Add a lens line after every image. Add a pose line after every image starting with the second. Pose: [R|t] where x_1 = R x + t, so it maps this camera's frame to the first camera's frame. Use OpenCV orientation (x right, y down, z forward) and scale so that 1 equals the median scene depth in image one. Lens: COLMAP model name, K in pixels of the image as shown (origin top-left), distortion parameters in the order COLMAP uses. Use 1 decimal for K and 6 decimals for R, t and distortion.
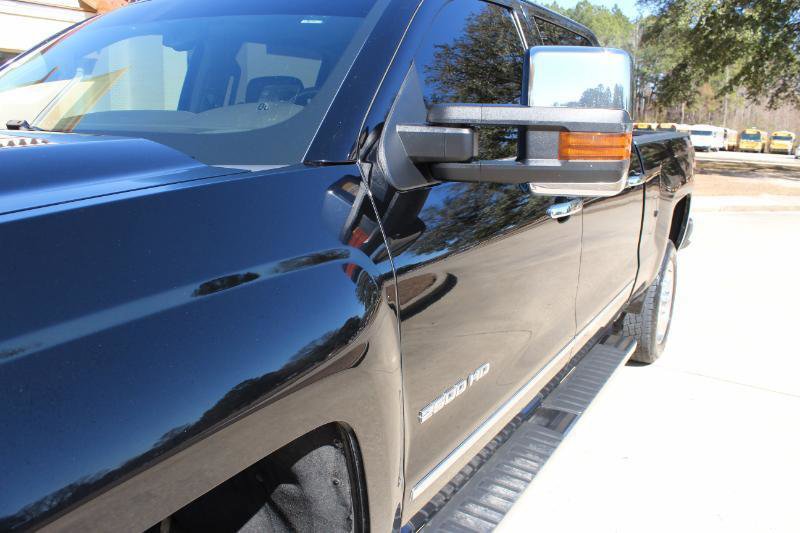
lens RADIAL K [[660.9, 0, 396.2], [0, 660.9, 260.3], [0, 0, 1]] dist [-0.172449, 0.149738]
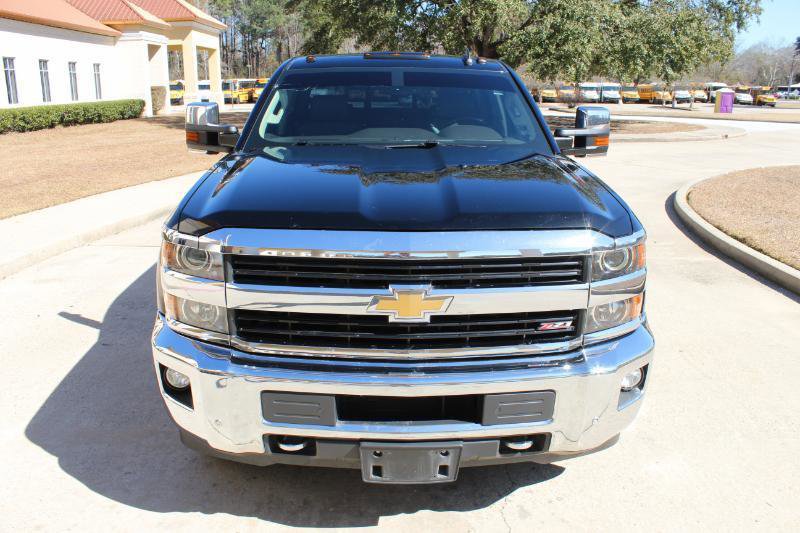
lens RADIAL K [[660.9, 0, 396.2], [0, 660.9, 260.3], [0, 0, 1]] dist [-0.172449, 0.149738]
pose [[0.837762, -0.156170, 0.523226, -0.758855], [0.121529, 0.987521, 0.100165, -0.015439], [-0.532339, -0.020328, 0.846287, -0.371575]]
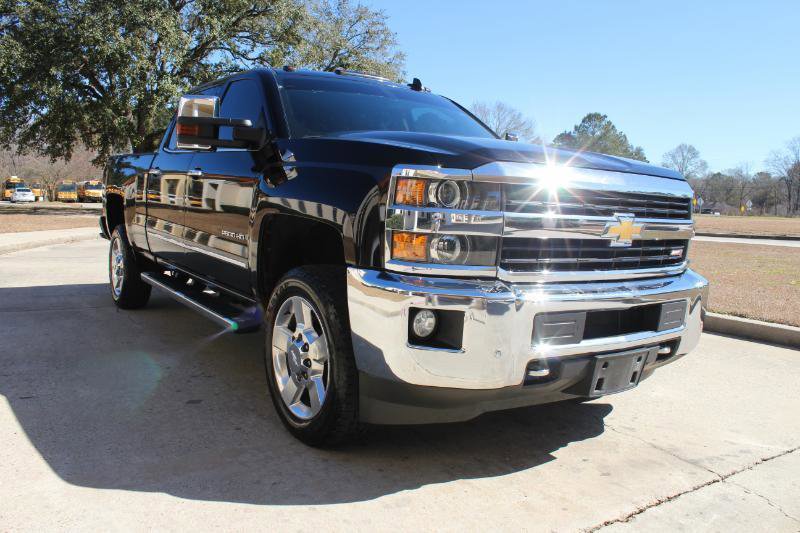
lens RADIAL K [[660.9, 0, 396.2], [0, 660.9, 260.3], [0, 0, 1]] dist [-0.172449, 0.149738]
pose [[0.403739, -0.088854, 0.910549, -1.206212], [0.155986, 0.987385, 0.027188, 0.059714], [-0.901478, 0.131056, 0.412506, 0.062215]]
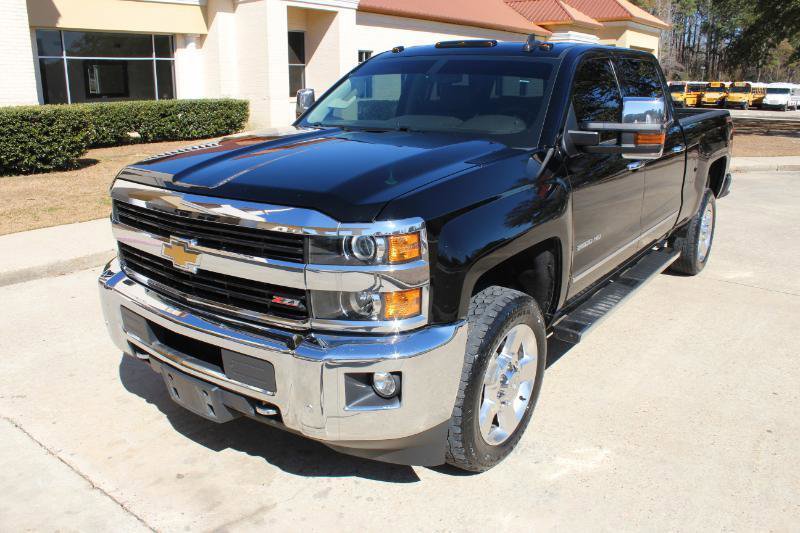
lens RADIAL K [[660.9, 0, 396.2], [0, 660.9, 260.3], [0, 0, 1]] dist [-0.172449, 0.149738]
pose [[0.995329, 0.005693, -0.096371, -0.145614], [-0.000098, 0.998318, 0.057968, 0.050700], [0.096539, -0.057688, 0.993656, -0.546263]]
